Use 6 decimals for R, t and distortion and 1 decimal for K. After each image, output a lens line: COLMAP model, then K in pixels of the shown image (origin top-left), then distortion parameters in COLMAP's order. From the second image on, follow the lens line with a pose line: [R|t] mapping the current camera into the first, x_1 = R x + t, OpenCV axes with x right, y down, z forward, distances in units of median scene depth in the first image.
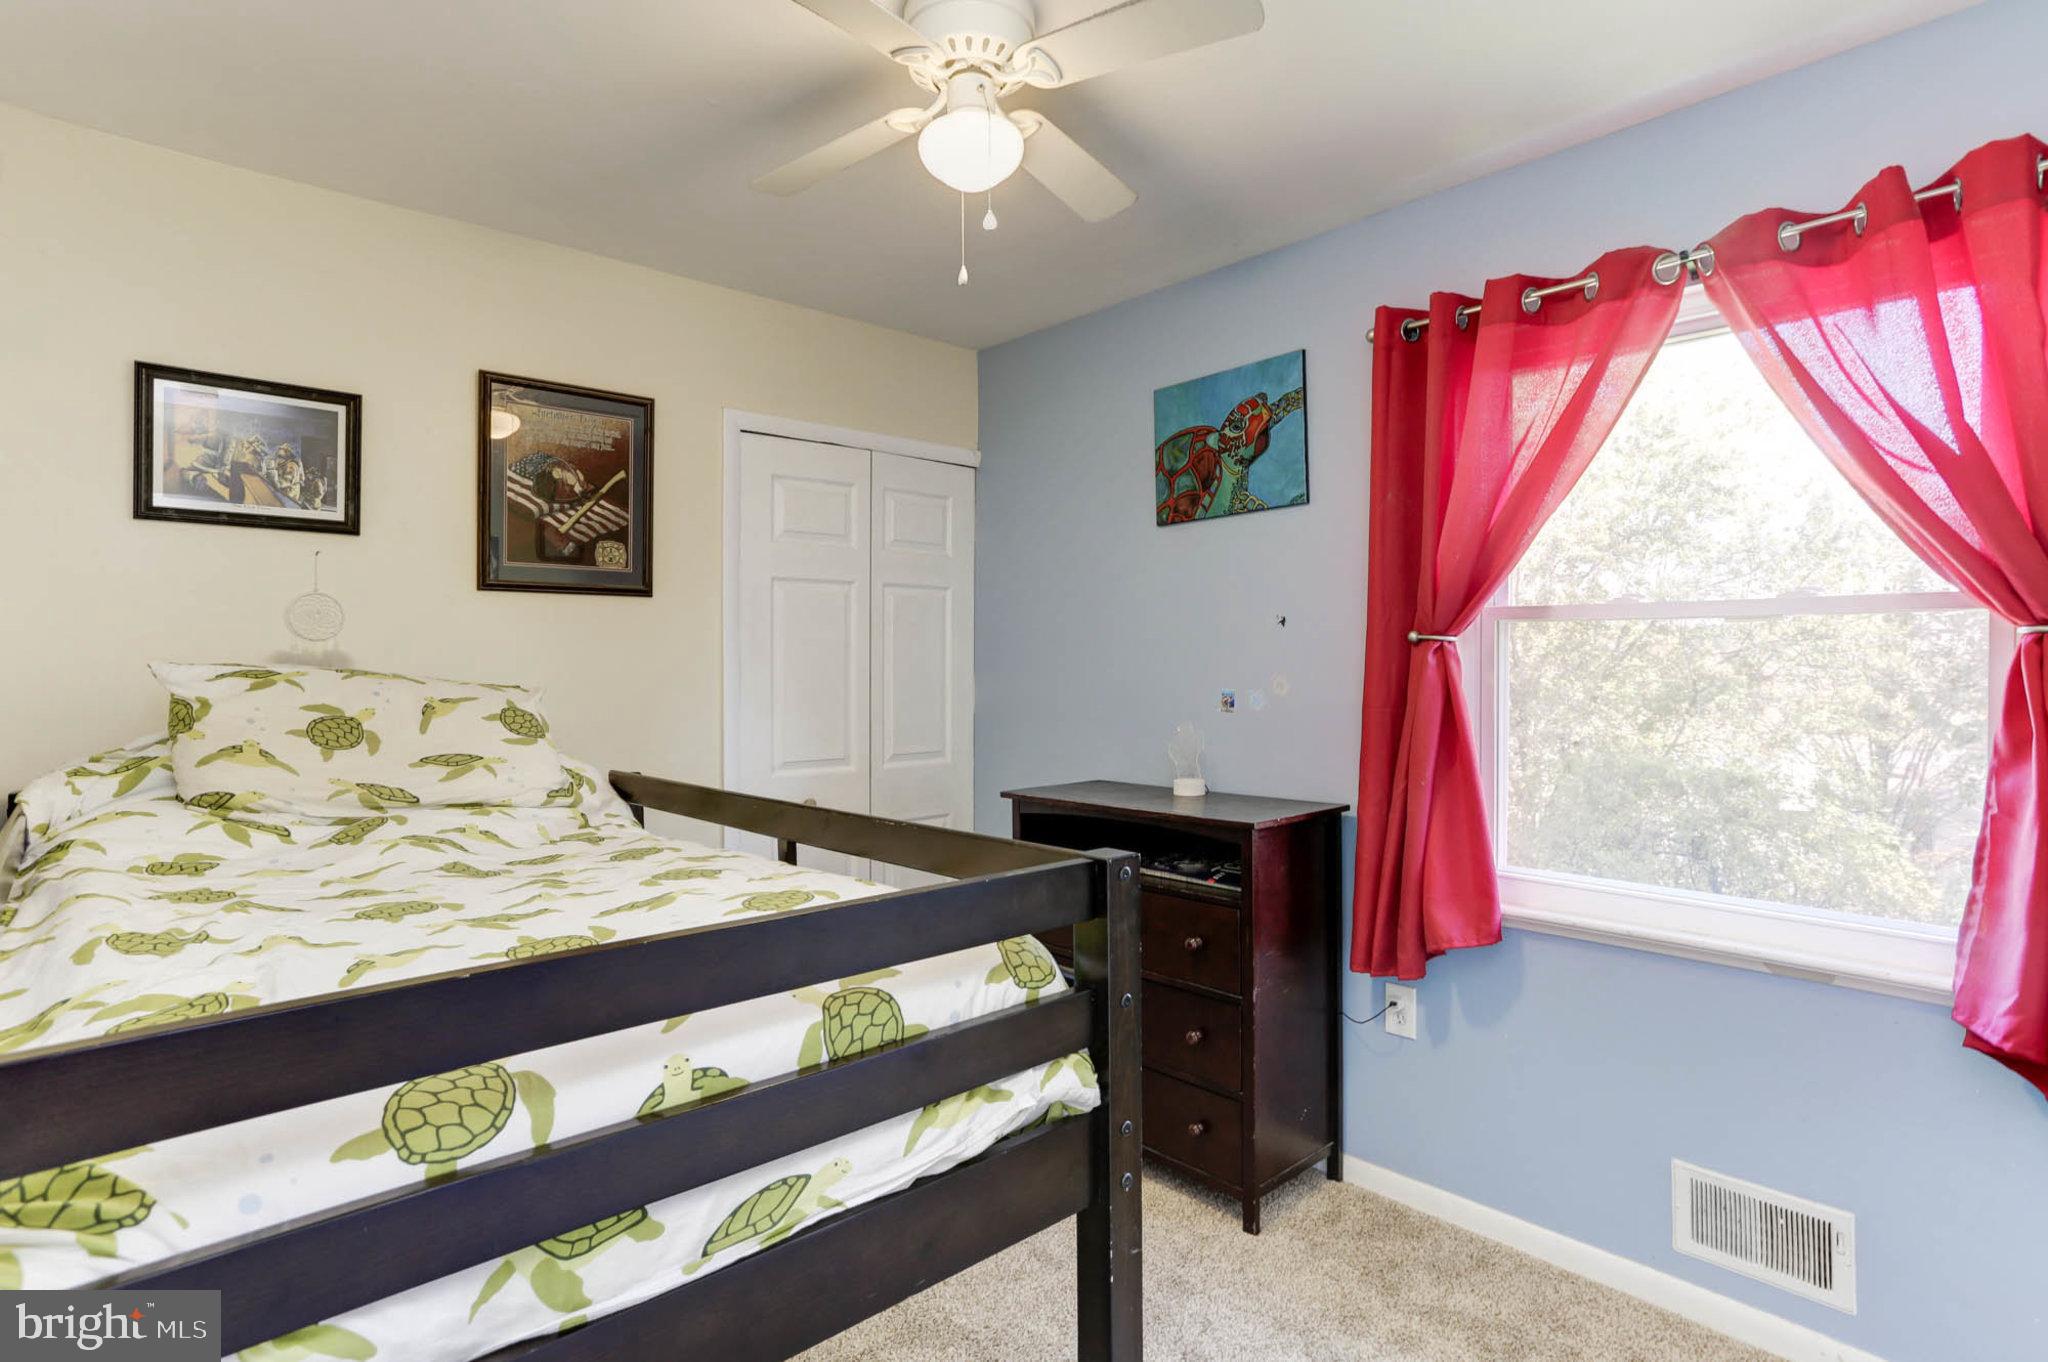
lens RADIAL K [[1031.7, 0, 1021.2], [0, 1031.7, 658.5], [0, 0, 1]] dist [-0.005074, 0.000070]
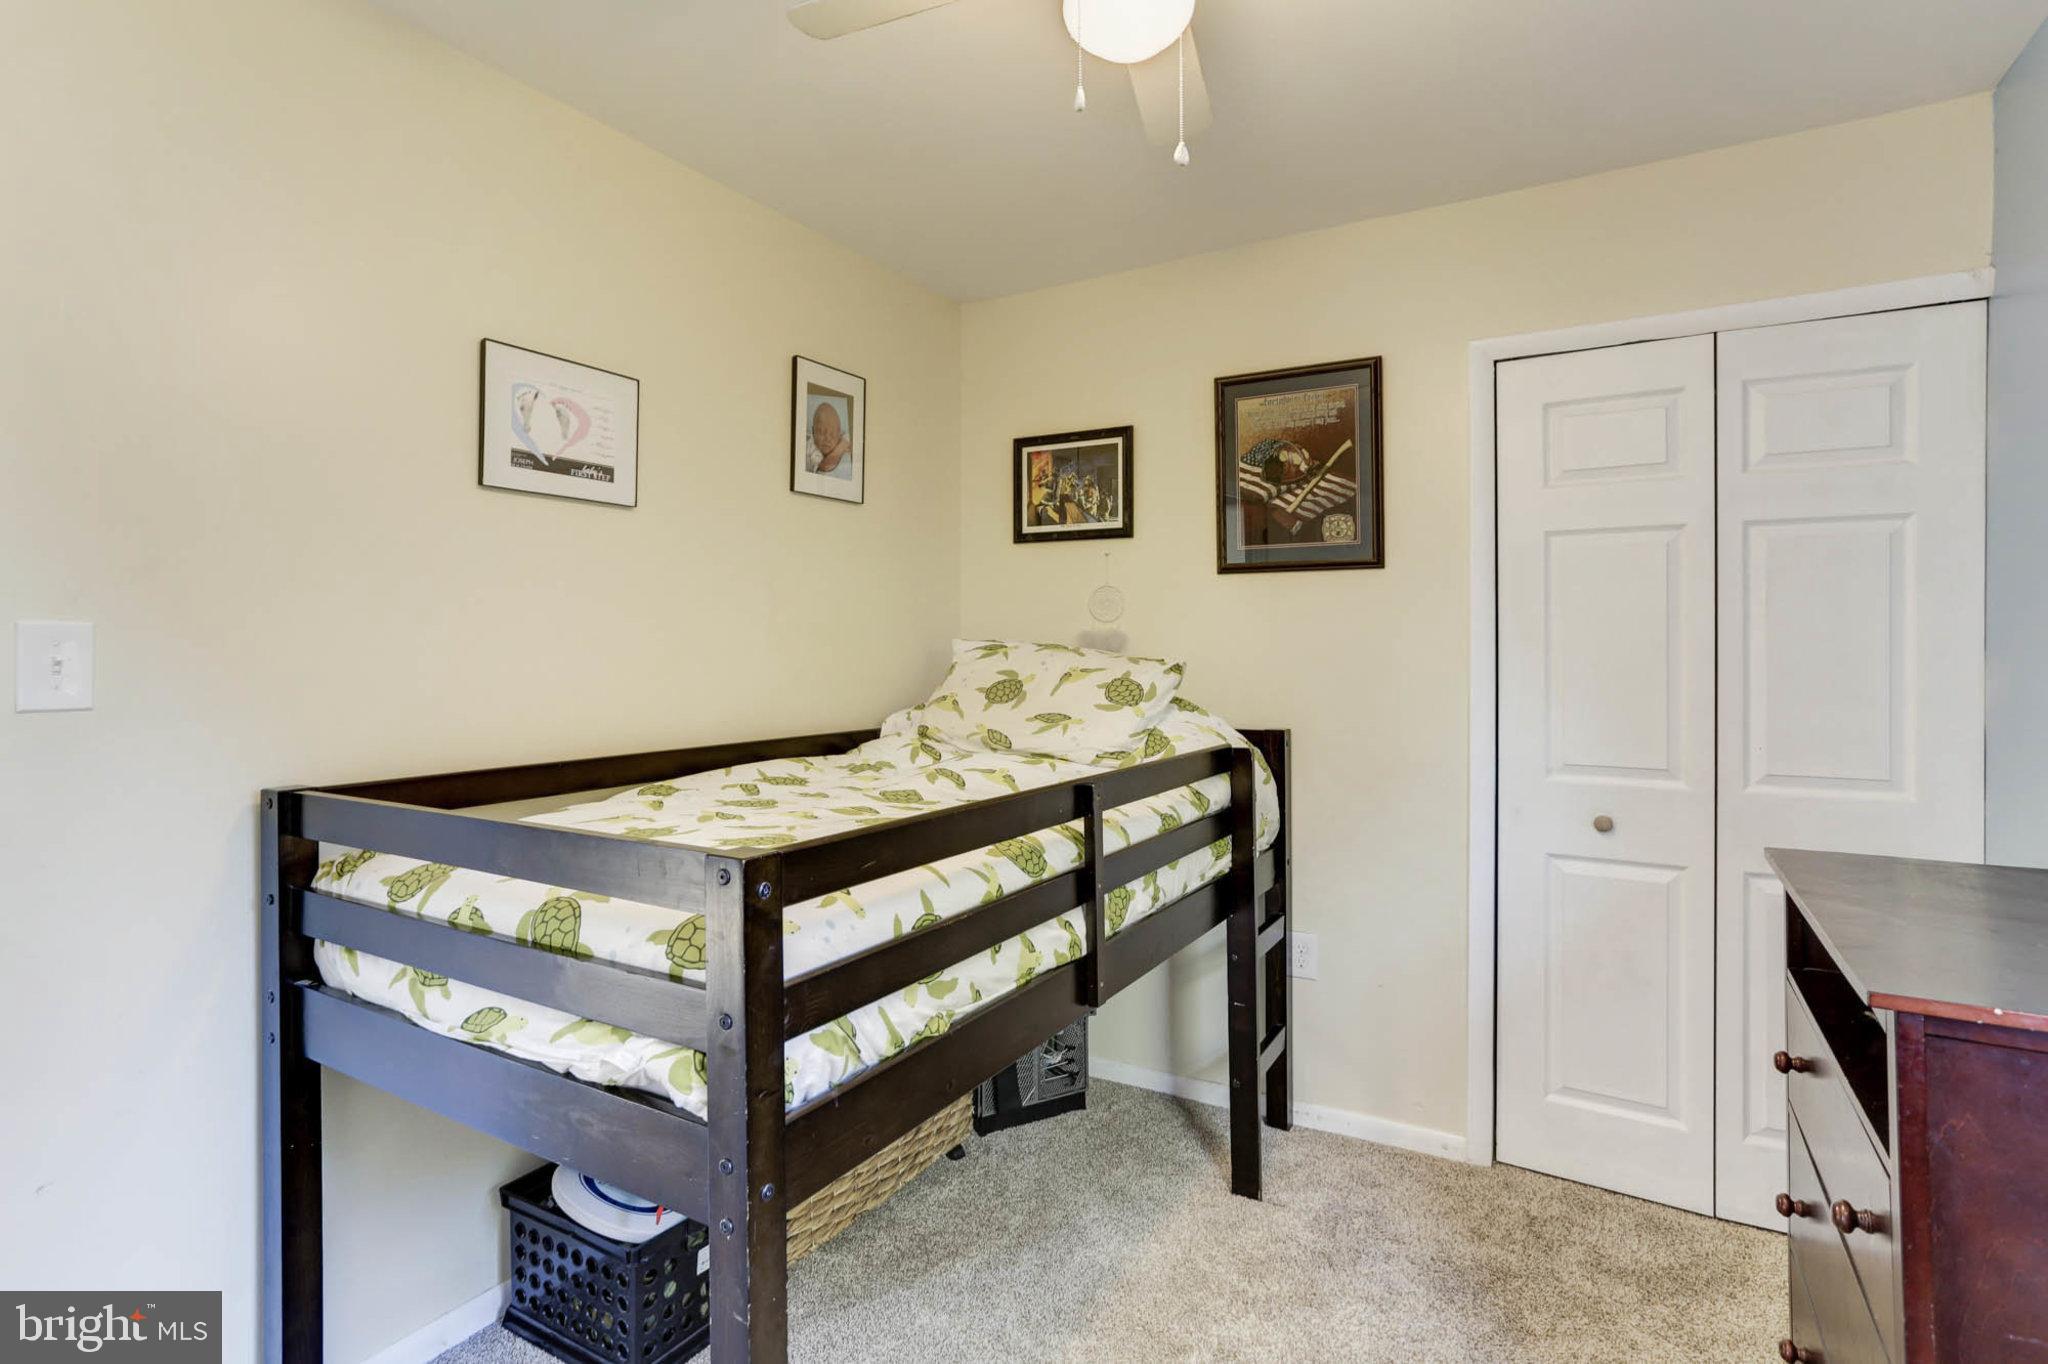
lens RADIAL K [[1026.3, 0, 1026.0], [0, 1026.3, 640.6], [0, 0, 1]] dist [-0.024277, 0.000466]
pose [[0.314424, 0.000321, -0.949283, 0.445475], [0.005387, 0.999983, 0.002122, 0.002531], [0.949267, -0.005781, 0.314417, 0.426527]]
